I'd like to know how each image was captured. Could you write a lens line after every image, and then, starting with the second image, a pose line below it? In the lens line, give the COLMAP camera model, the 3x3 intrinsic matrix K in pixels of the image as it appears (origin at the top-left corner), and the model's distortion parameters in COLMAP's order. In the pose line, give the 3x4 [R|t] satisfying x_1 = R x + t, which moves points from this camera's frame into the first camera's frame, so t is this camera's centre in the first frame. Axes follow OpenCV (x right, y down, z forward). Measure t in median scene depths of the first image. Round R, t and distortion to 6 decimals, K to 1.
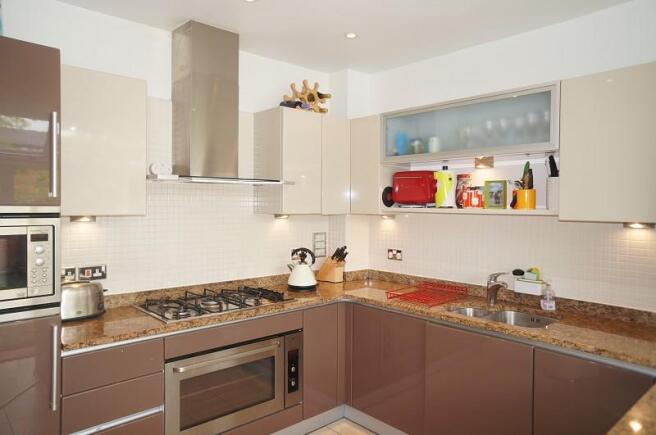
lens RADIAL K [[449.9, 0, 327.5], [0, 449.9, 215.4], [0, 0, 1]] dist [-0.032340, 0.021415]
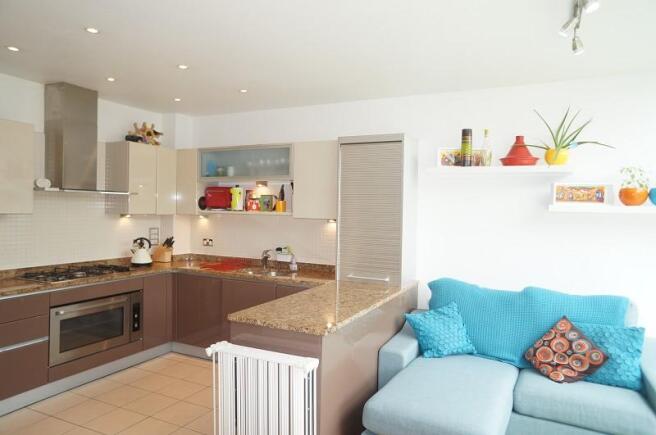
lens RADIAL K [[449.9, 0, 322.4], [0, 449.9, 214.7], [0, 0, 1]] dist [-0.032340, 0.021415]
pose [[0.938387, 0.006152, 0.345533, -0.009327], [-0.003534, 0.999960, -0.008207, 0.008993], [-0.345569, 0.006481, 0.938371, -0.618903]]
